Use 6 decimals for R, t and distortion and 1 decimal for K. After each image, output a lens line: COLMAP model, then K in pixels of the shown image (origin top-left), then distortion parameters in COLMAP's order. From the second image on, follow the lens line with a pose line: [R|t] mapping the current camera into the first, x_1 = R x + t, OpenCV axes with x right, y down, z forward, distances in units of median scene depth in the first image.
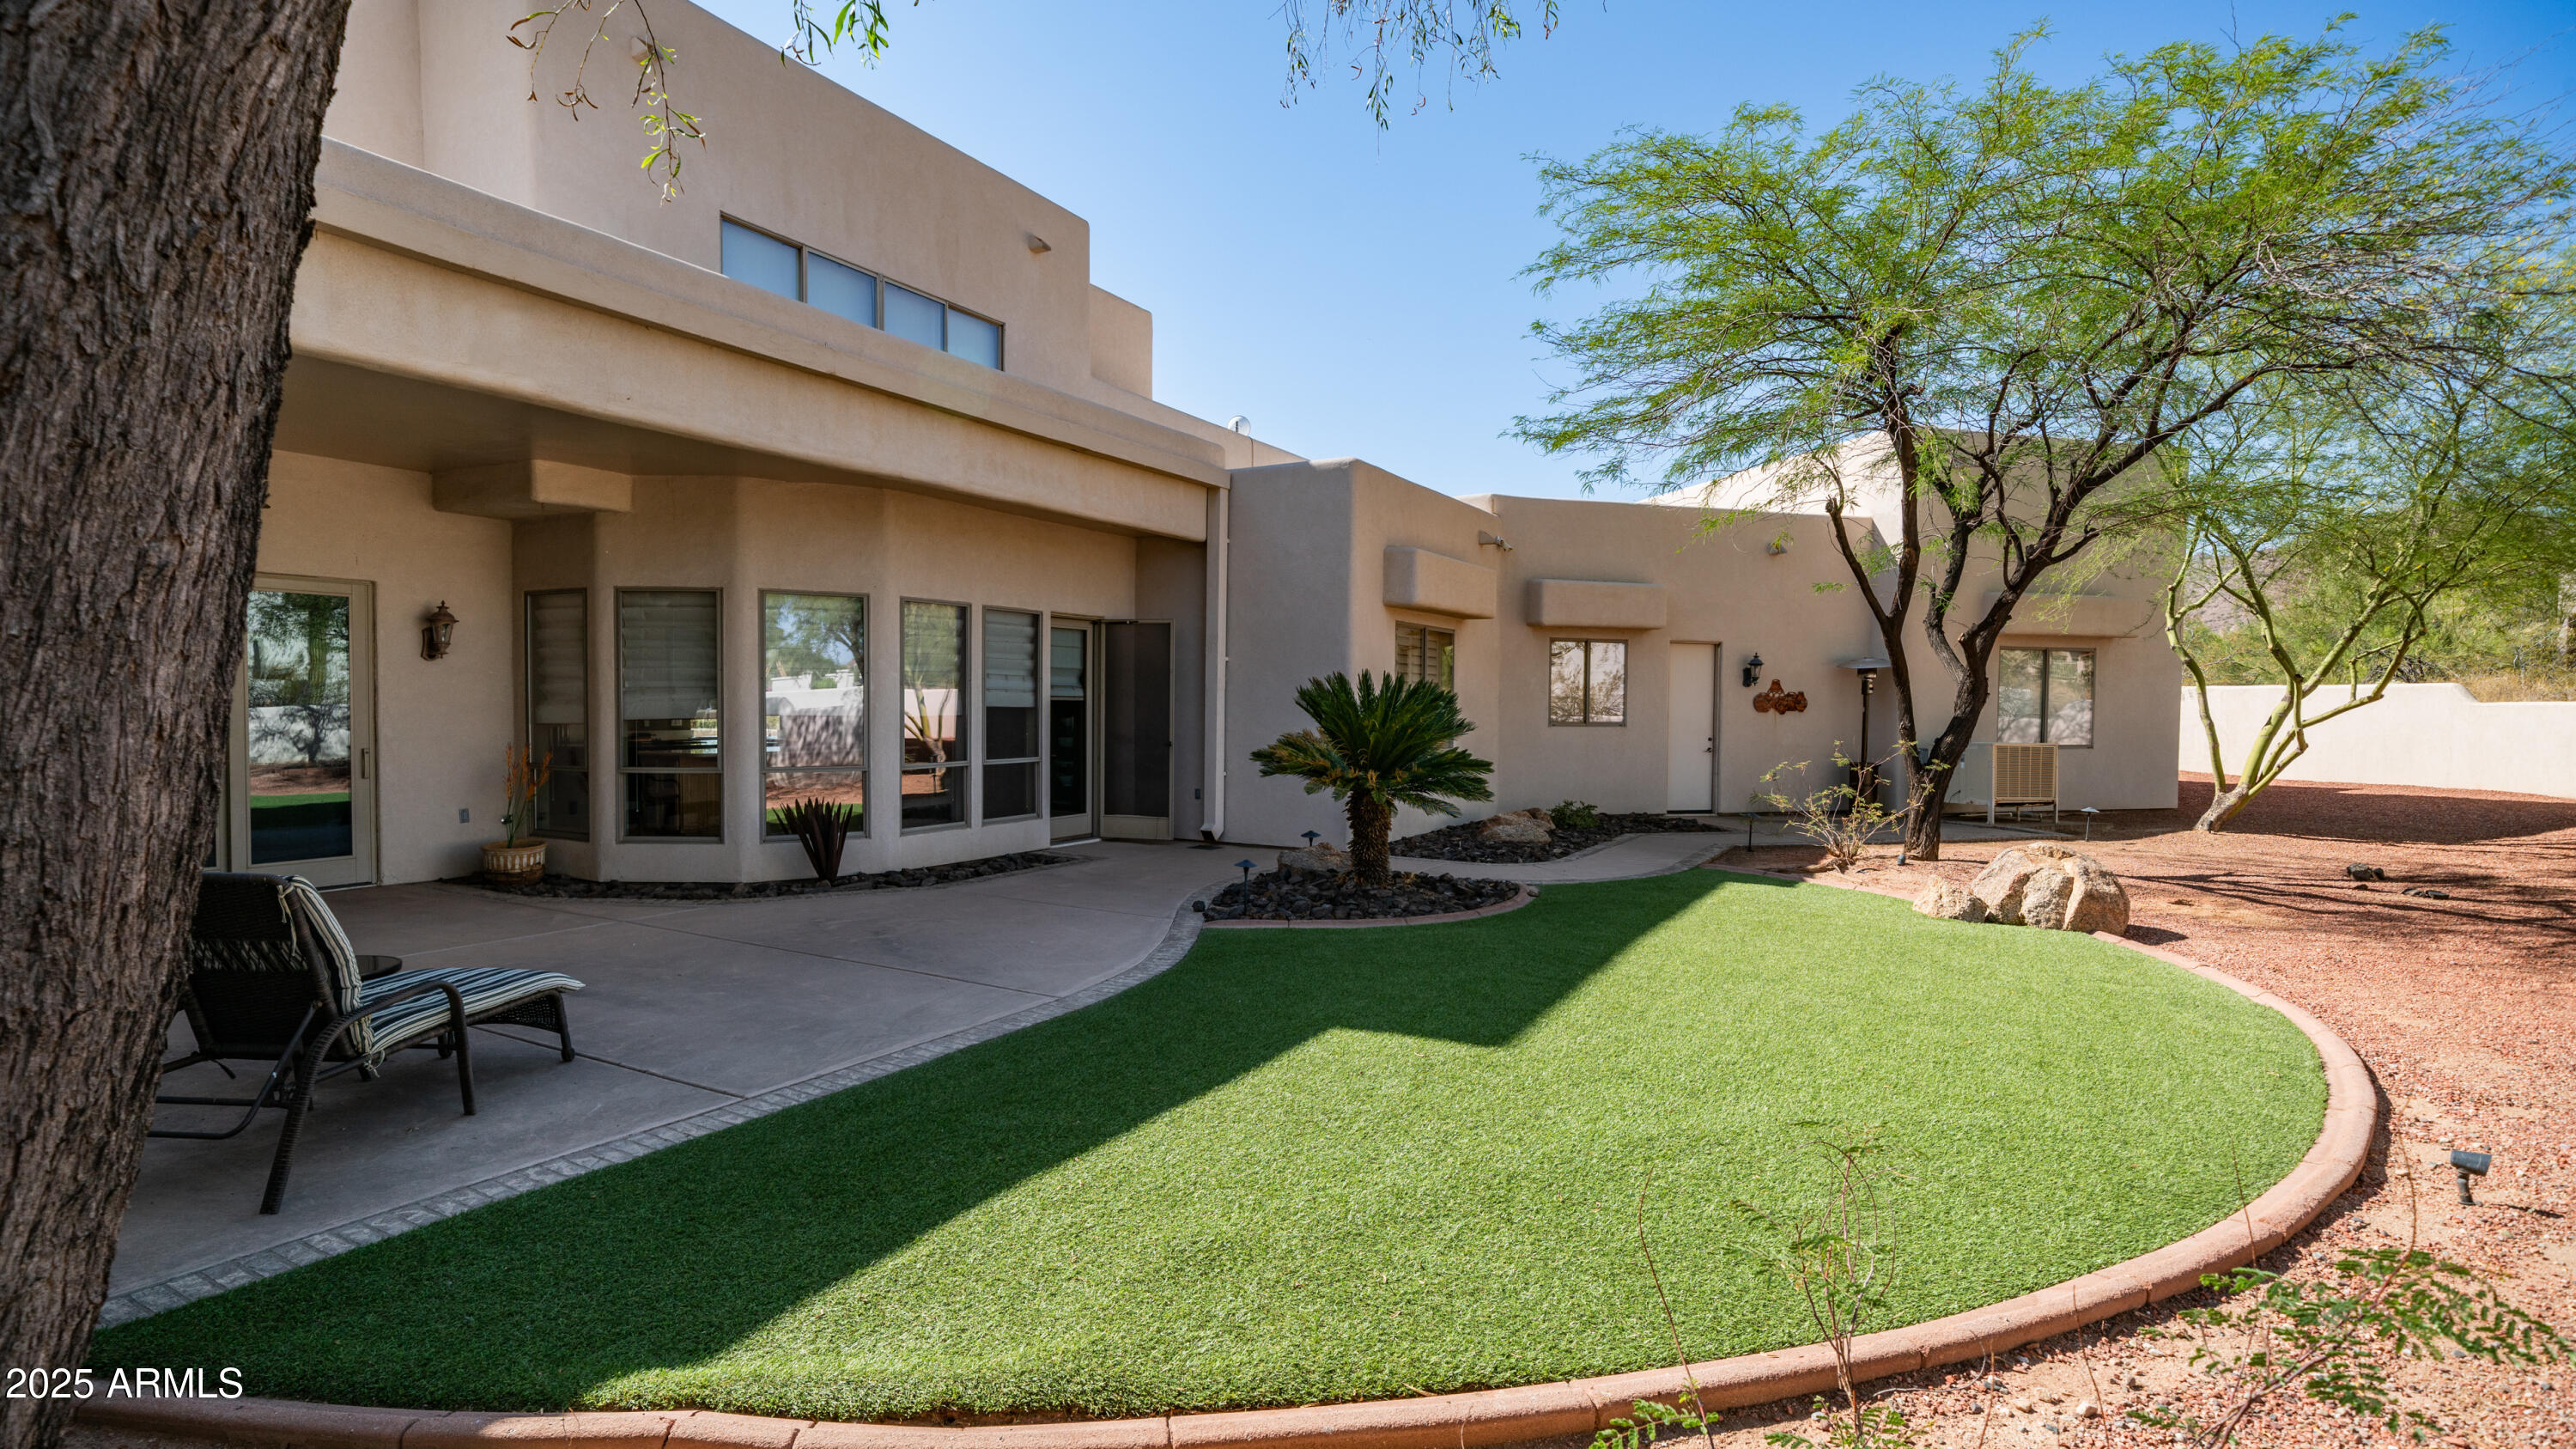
lens RADIAL K [[1215.6, 0, 1270.2], [0, 1215.6, 741.7], [0, 0, 1]] dist [-0.002841, 0.001337]
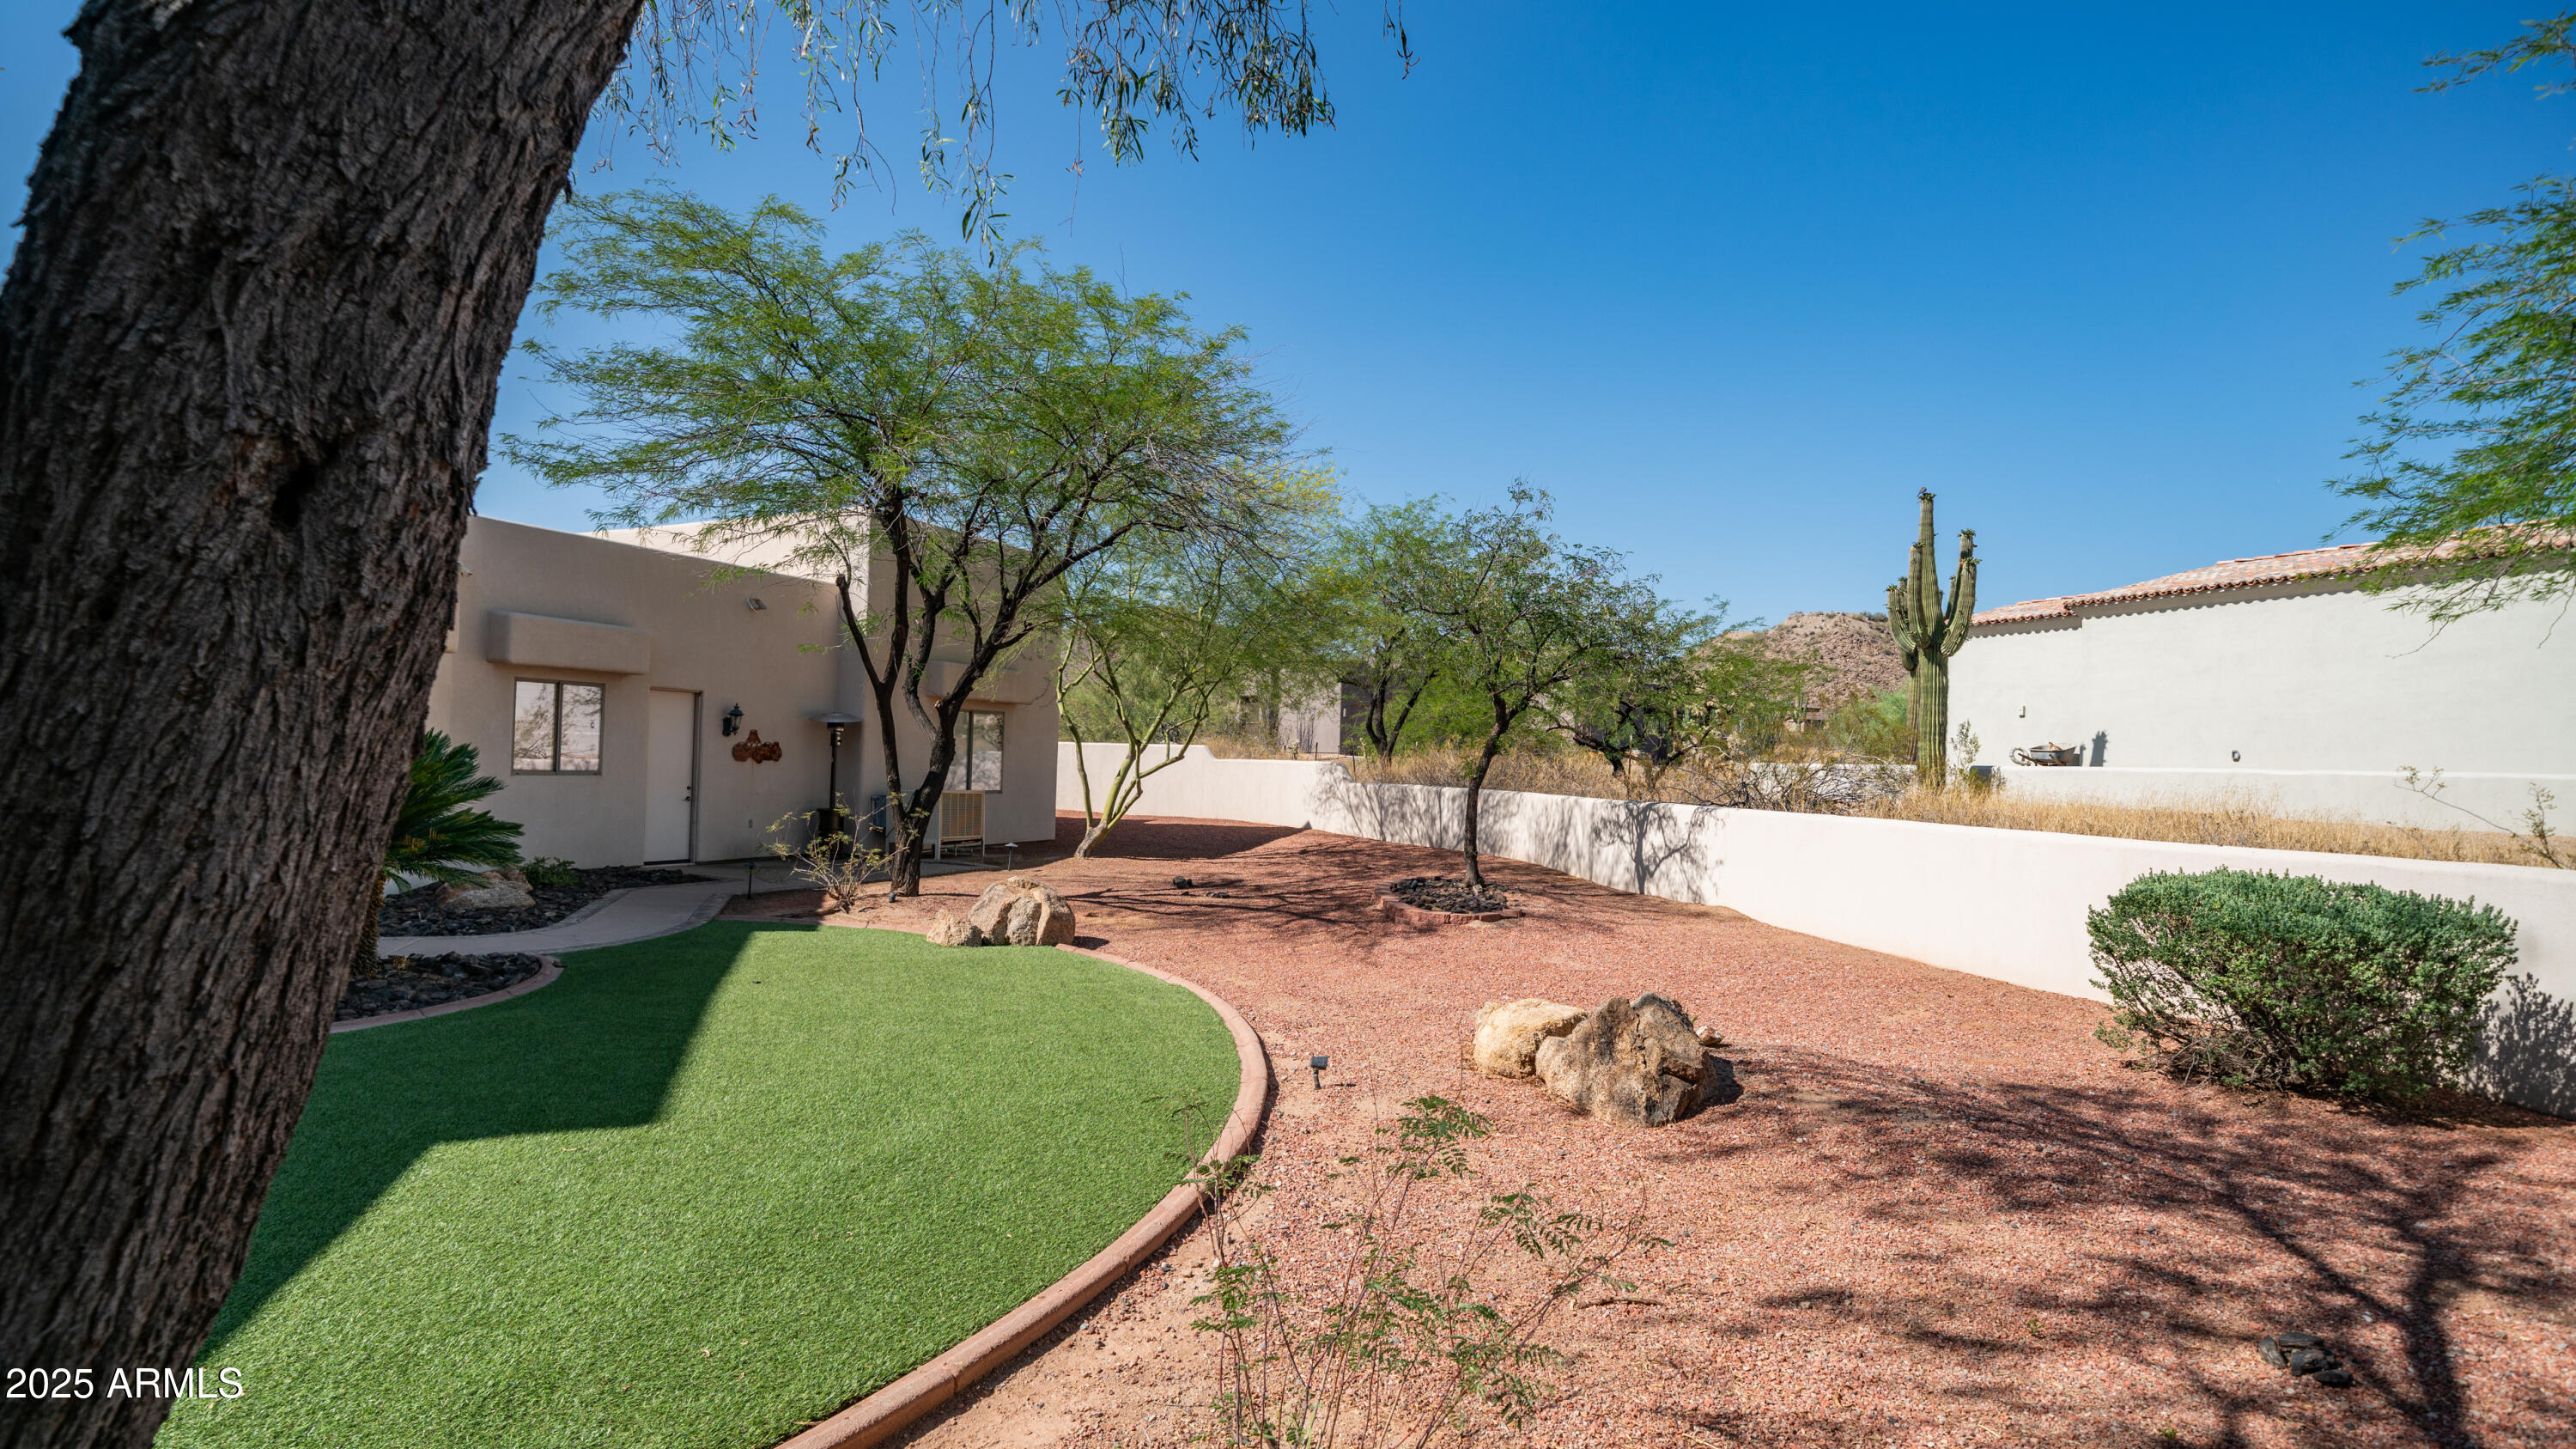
lens RADIAL K [[1215.6, 0, 1266.4], [0, 1215.6, 716.9], [0, 0, 1]] dist [-0.002841, 0.001337]
pose [[0.660483, 0.037986, 0.749880, -0.103190], [0.000784, 0.998684, -0.051279, -0.012252], [-0.750841, 0.034457, 0.659584, -0.015987]]
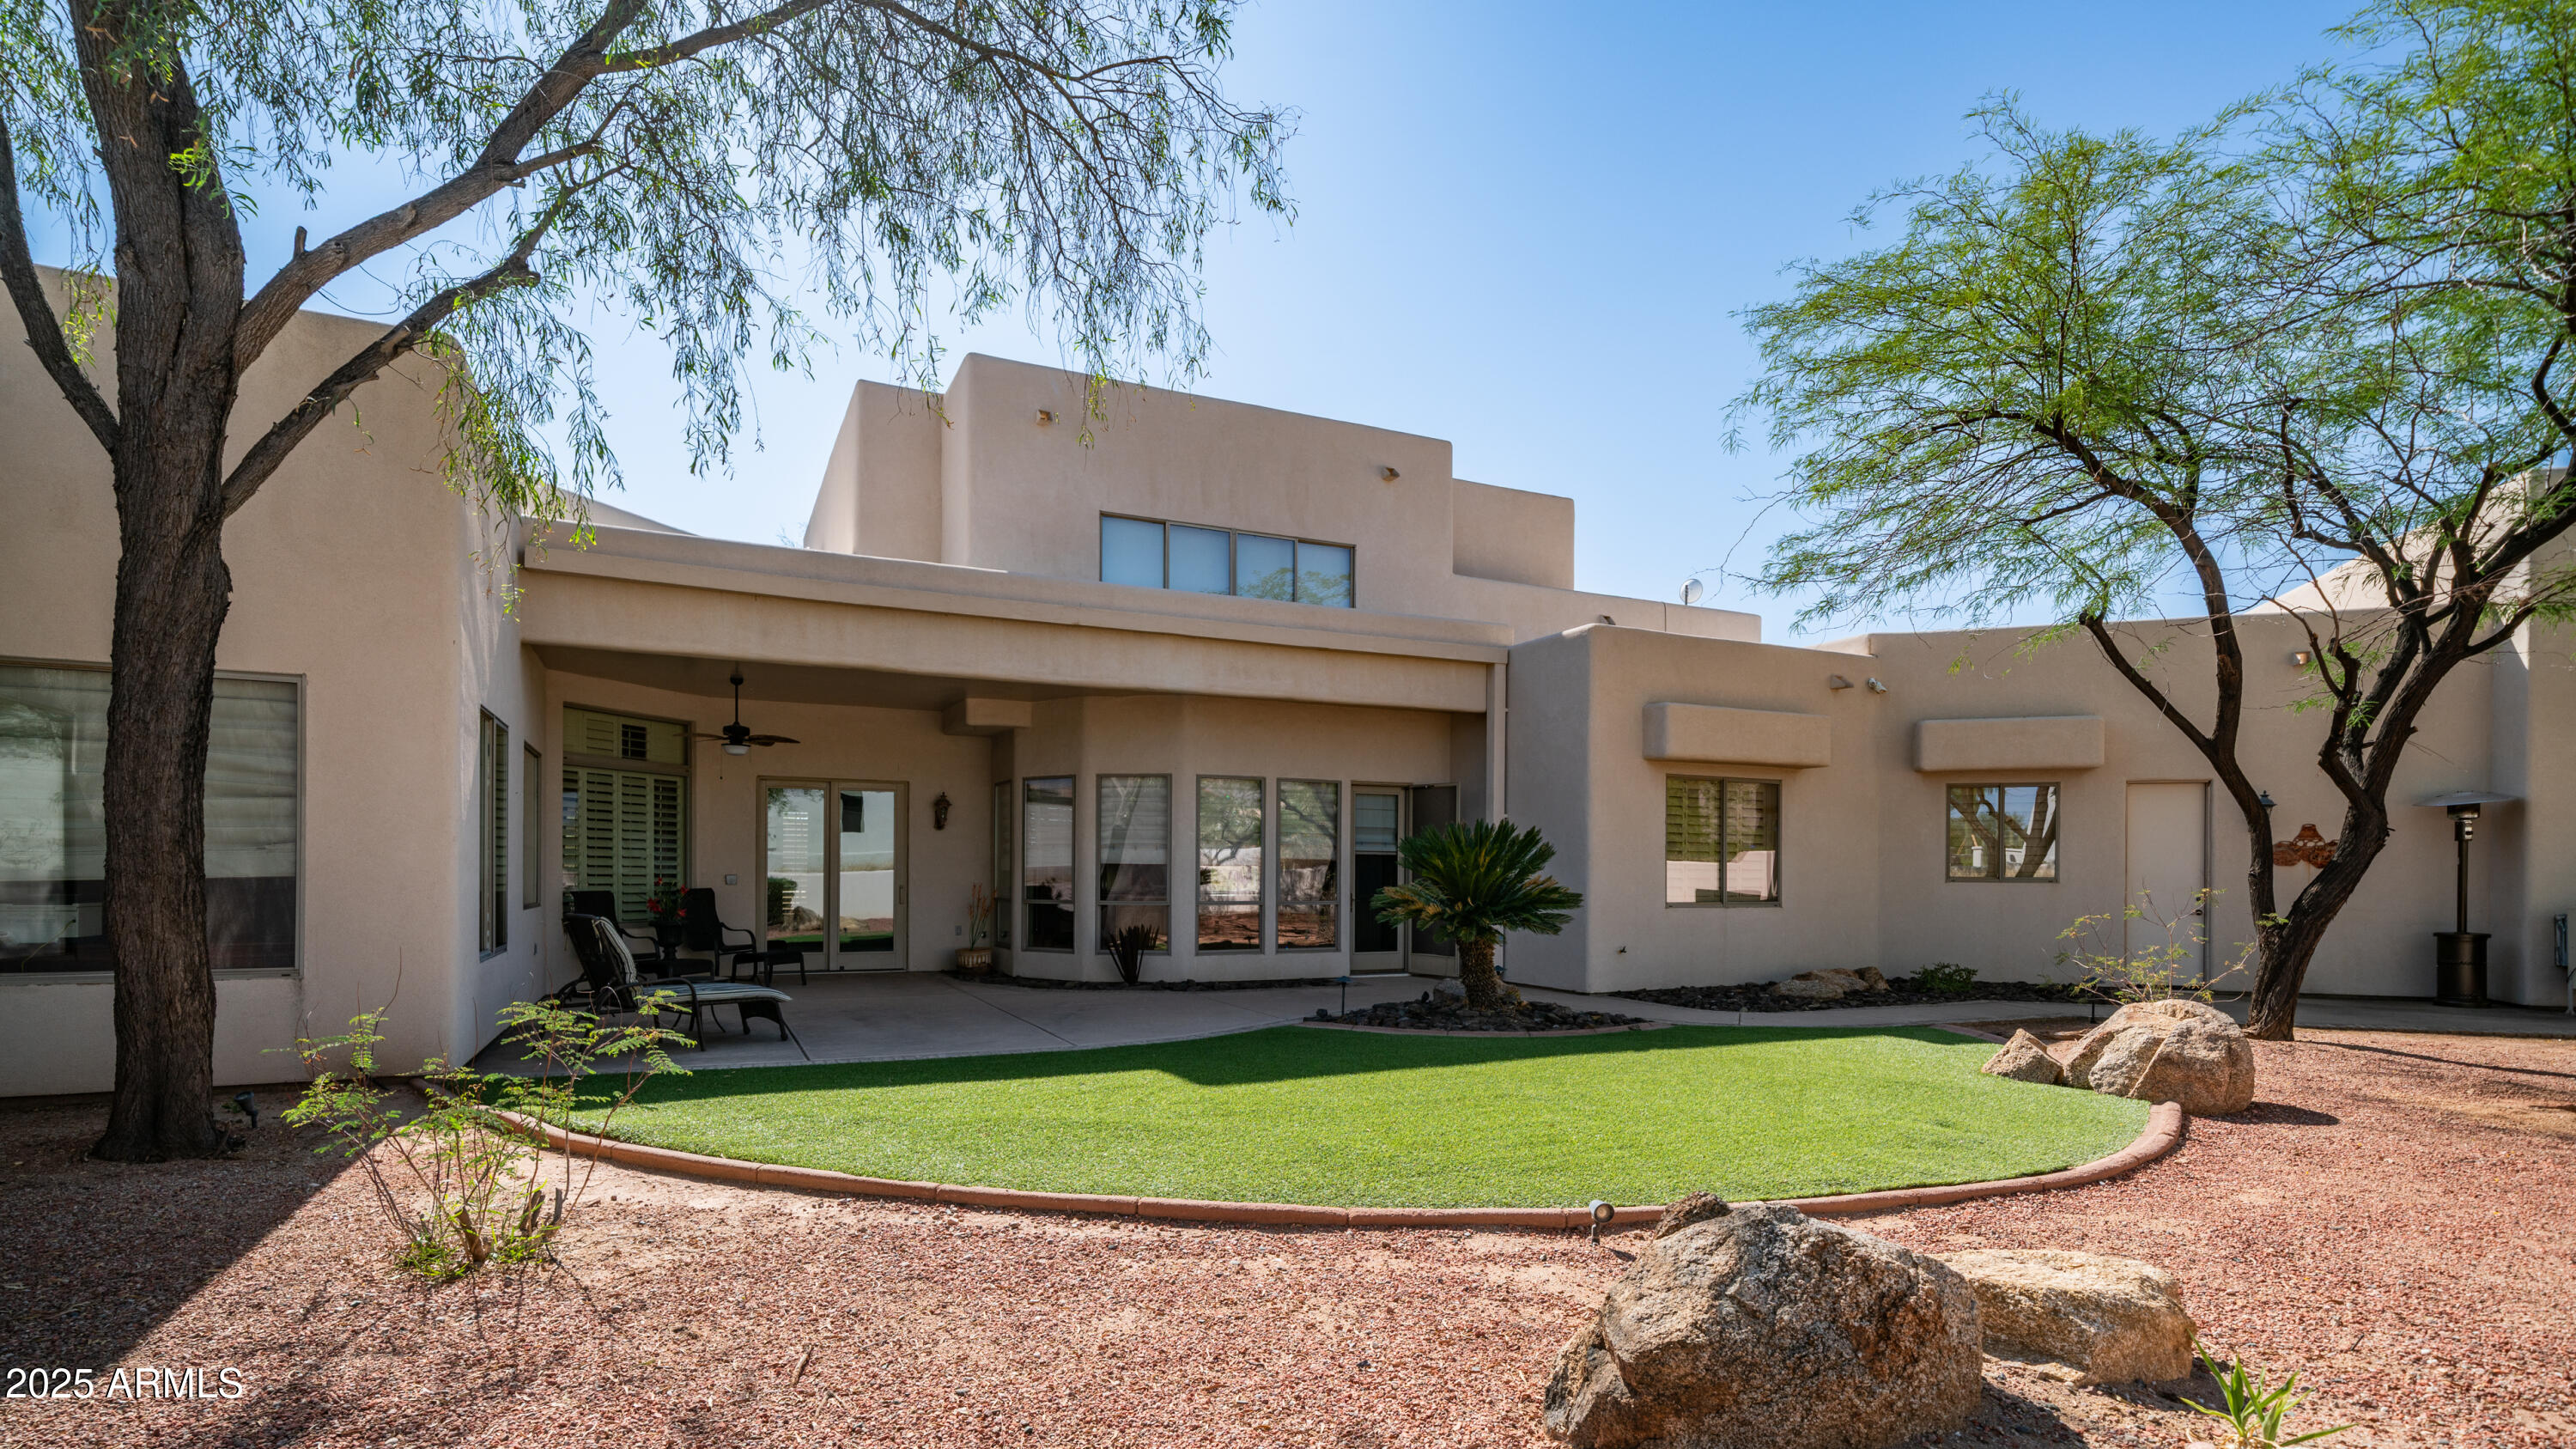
lens RADIAL K [[1215.6, 0, 1287.6], [0, 1215.6, 881.0], [0, 0, 1]] dist [-0.002841, 0.001337]
pose [[0.825522, 0.000020, -0.564370, 0.455257], [-0.017728, 0.999507, -0.025895, 0.025537], [0.564092, 0.031382, 0.825116, -0.032184]]
